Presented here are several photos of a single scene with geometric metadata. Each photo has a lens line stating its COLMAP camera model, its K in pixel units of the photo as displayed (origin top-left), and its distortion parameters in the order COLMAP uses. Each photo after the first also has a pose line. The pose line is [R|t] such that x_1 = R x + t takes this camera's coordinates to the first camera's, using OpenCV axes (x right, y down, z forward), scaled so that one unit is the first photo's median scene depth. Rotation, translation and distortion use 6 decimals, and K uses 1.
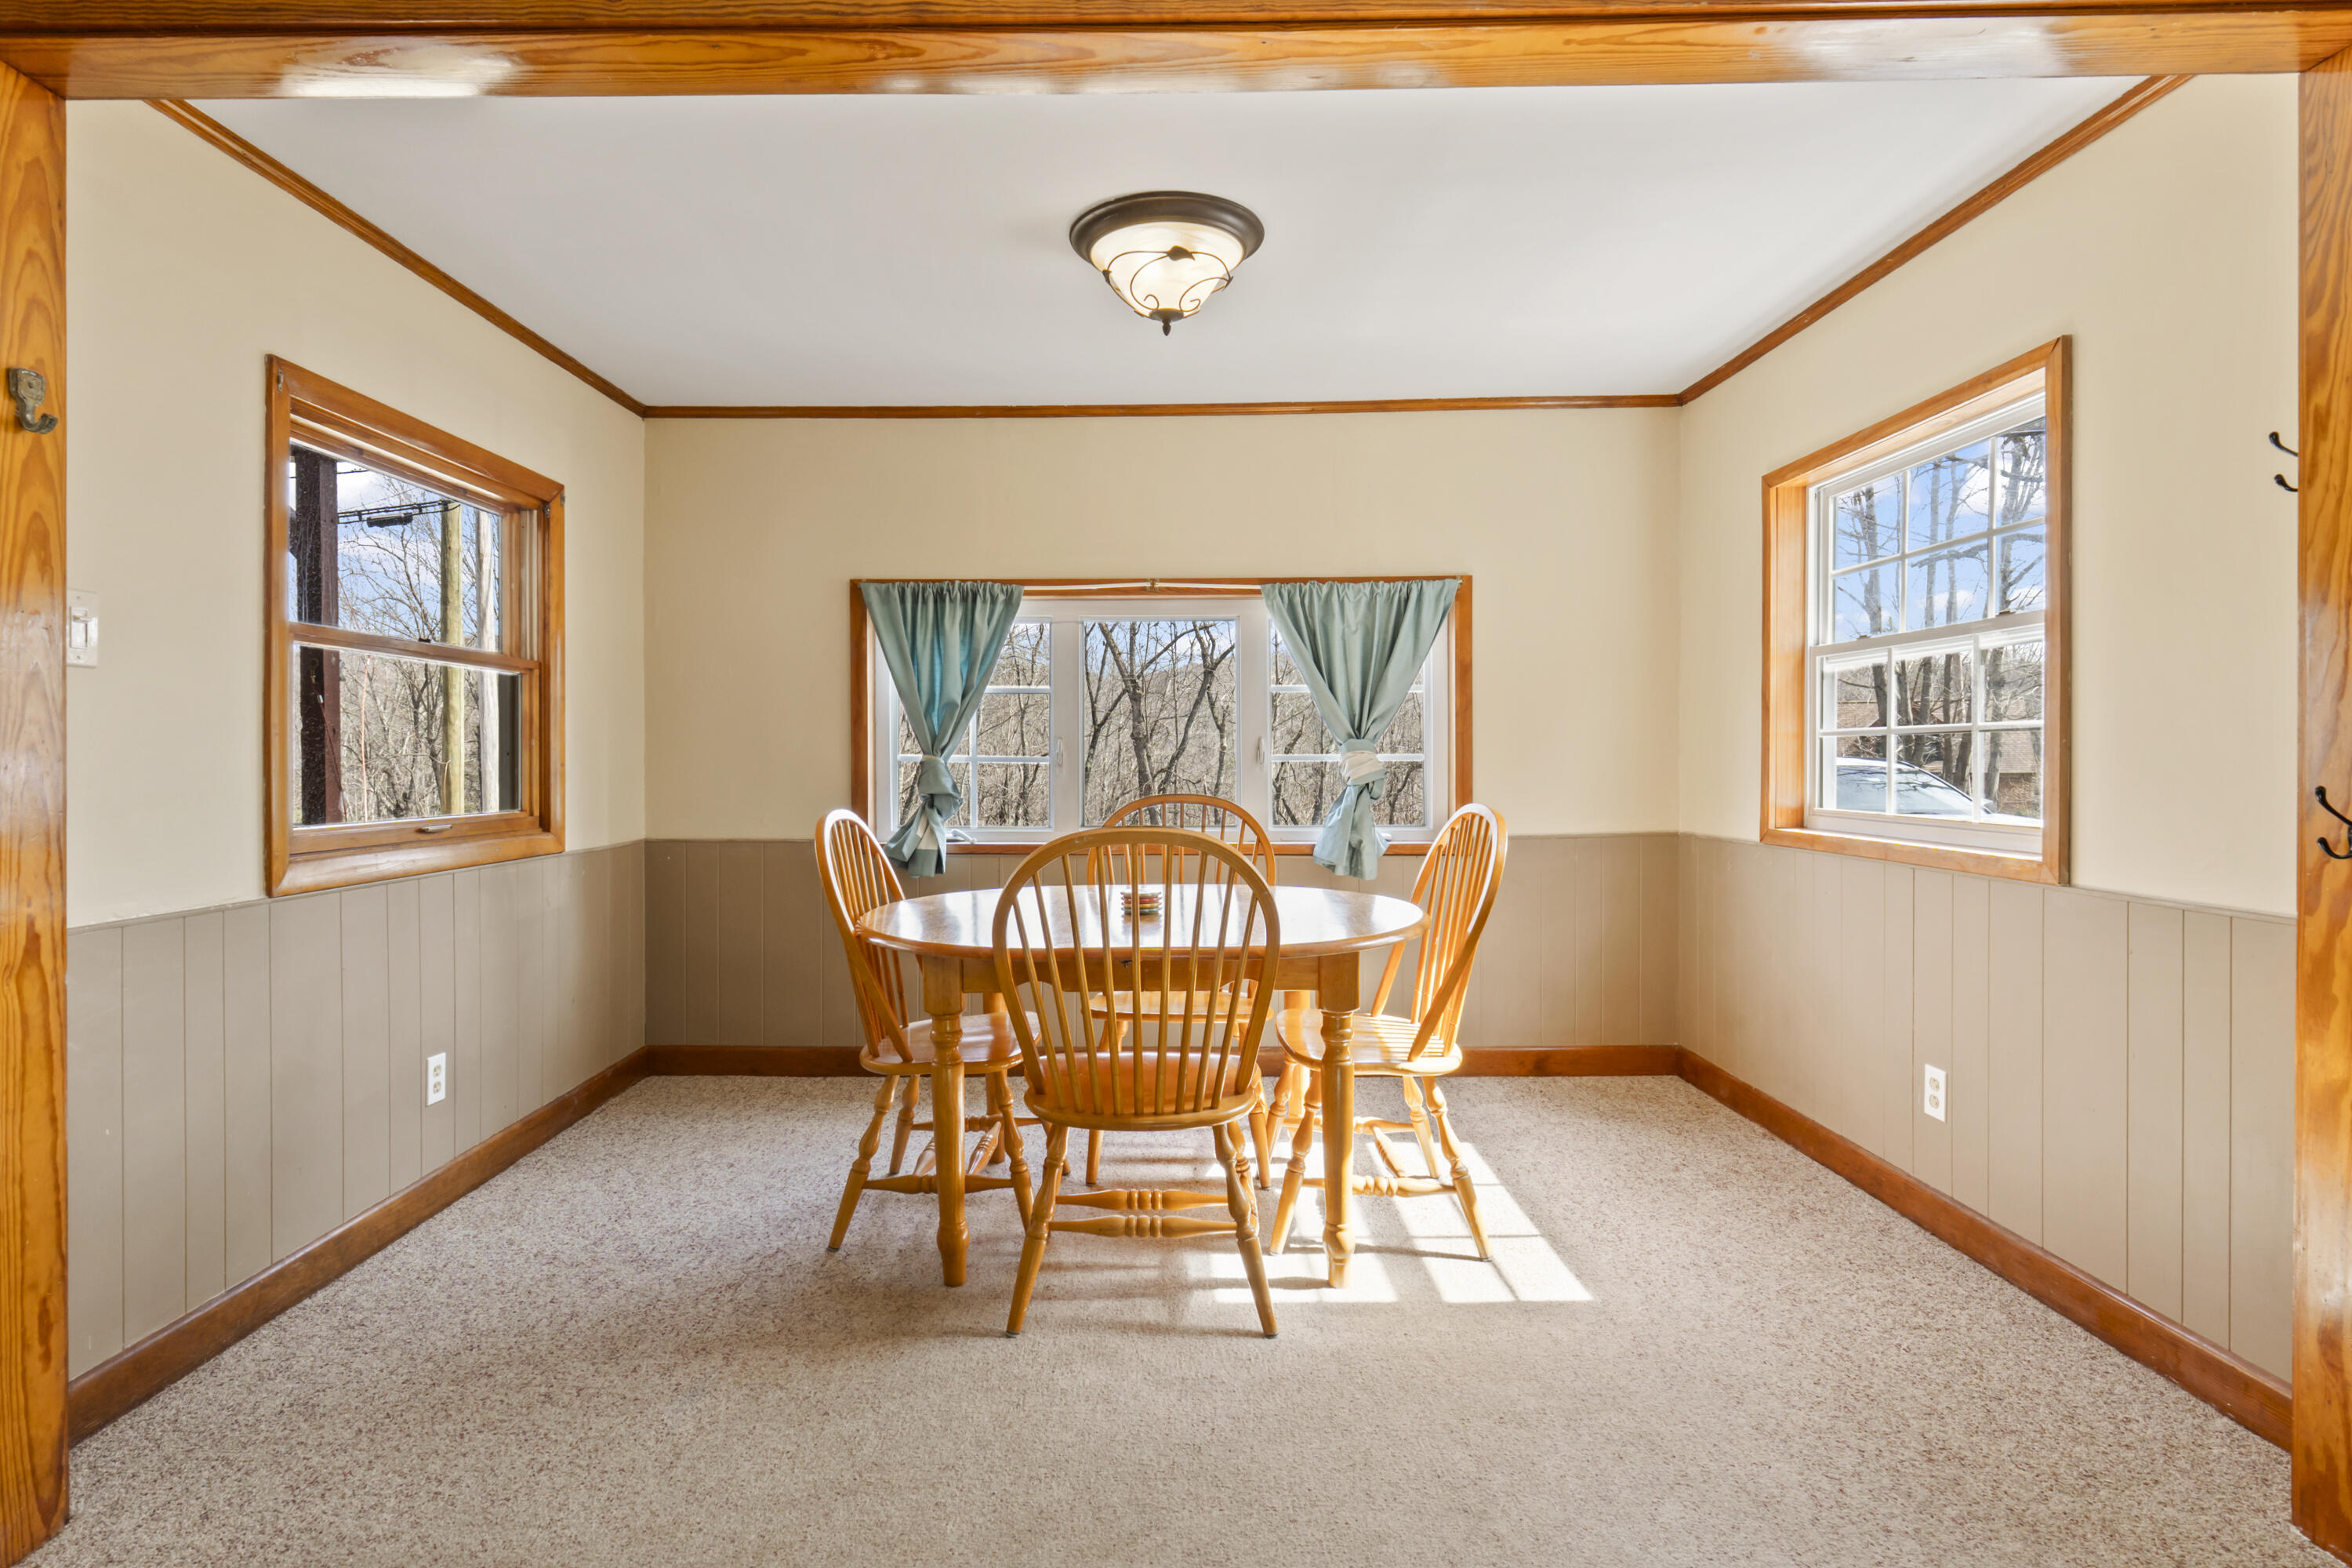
lens RADIAL K [[1146.8, 0, 1218.1], [0, 1146.8, 784.9], [0, 0, 1]] dist [-0.005852, 0.000282]
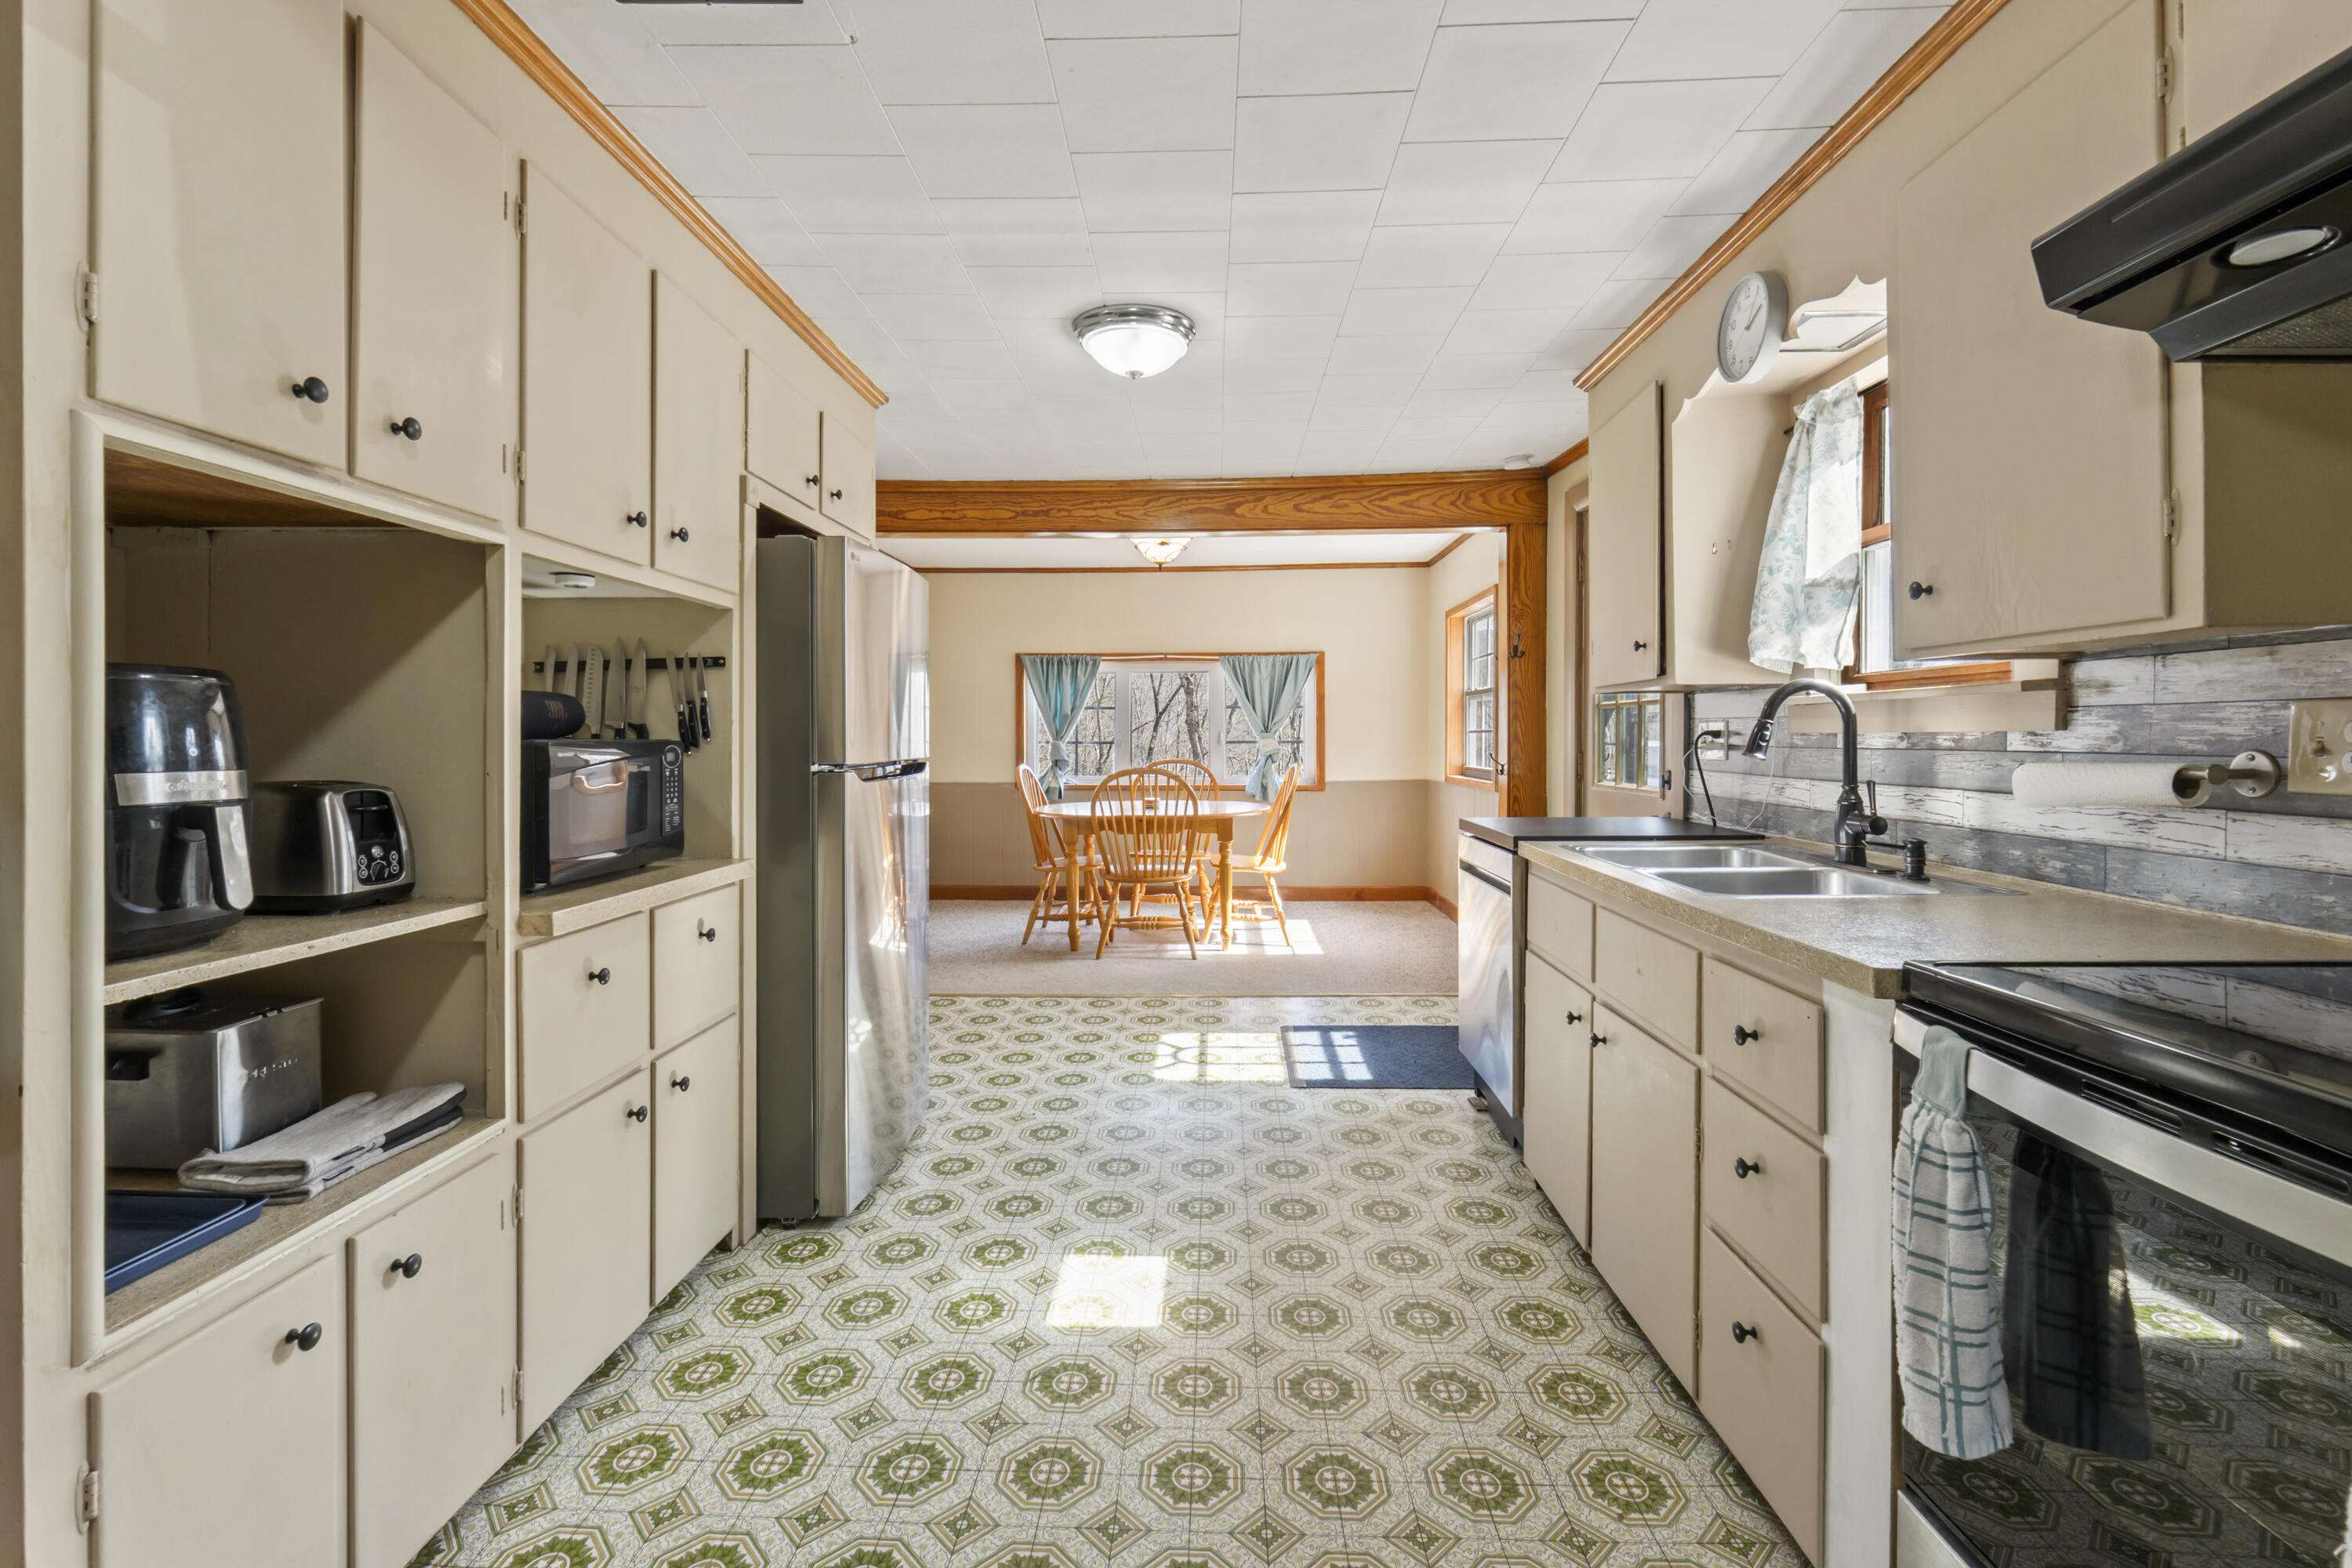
lens RADIAL K [[997.0, 0, 1166.8], [0, 997.0, 739.2], [0, 0, 1]] dist [-0.011913, 0.001479]
pose [[0.994933, -0.002548, -0.100506, 0.128817], [0.000191, 0.999725, -0.023454, 0.013063], [0.100538, 0.023316, 0.994660, -0.781193]]
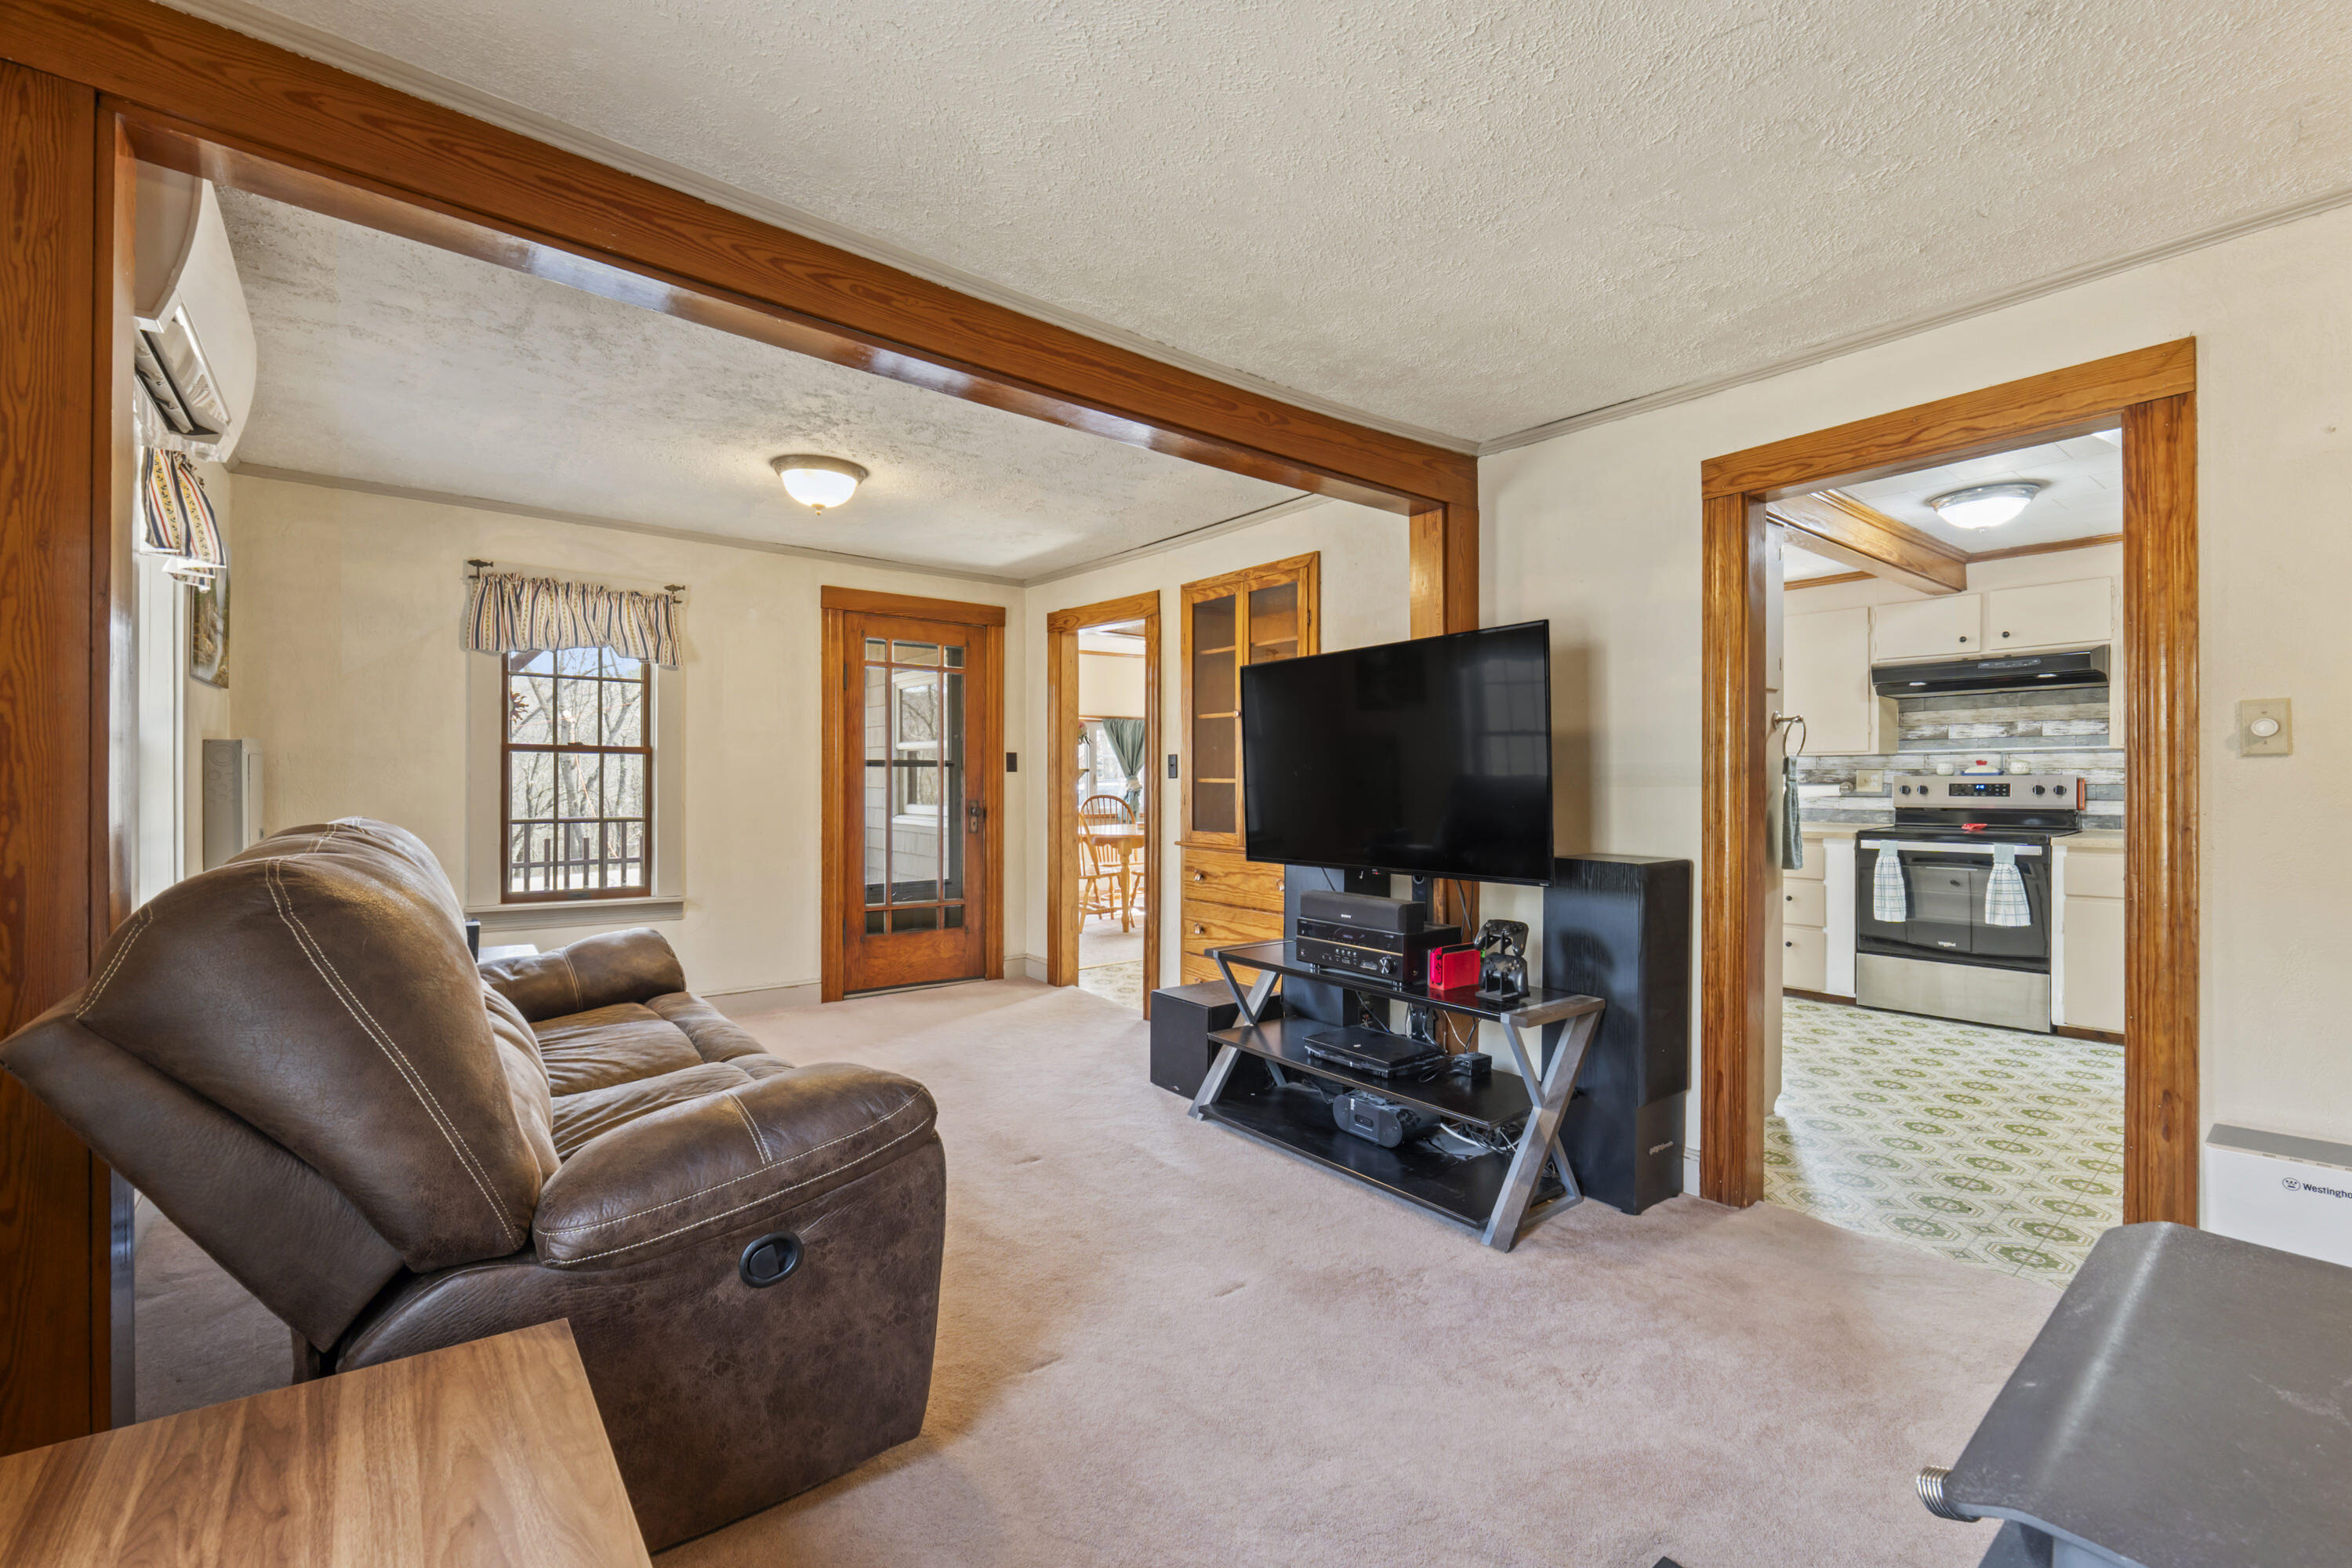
lens RADIAL K [[997.0, 0, 1122.6], [0, 997.0, 771.5], [0, 0, 1]] dist [-0.011913, 0.001479]
pose [[0.832950, 0.002453, 0.553343, -1.231523], [0.015927, 0.999470, -0.028406, 0.018146], [-0.553119, 0.032474, 0.832469, -1.016289]]
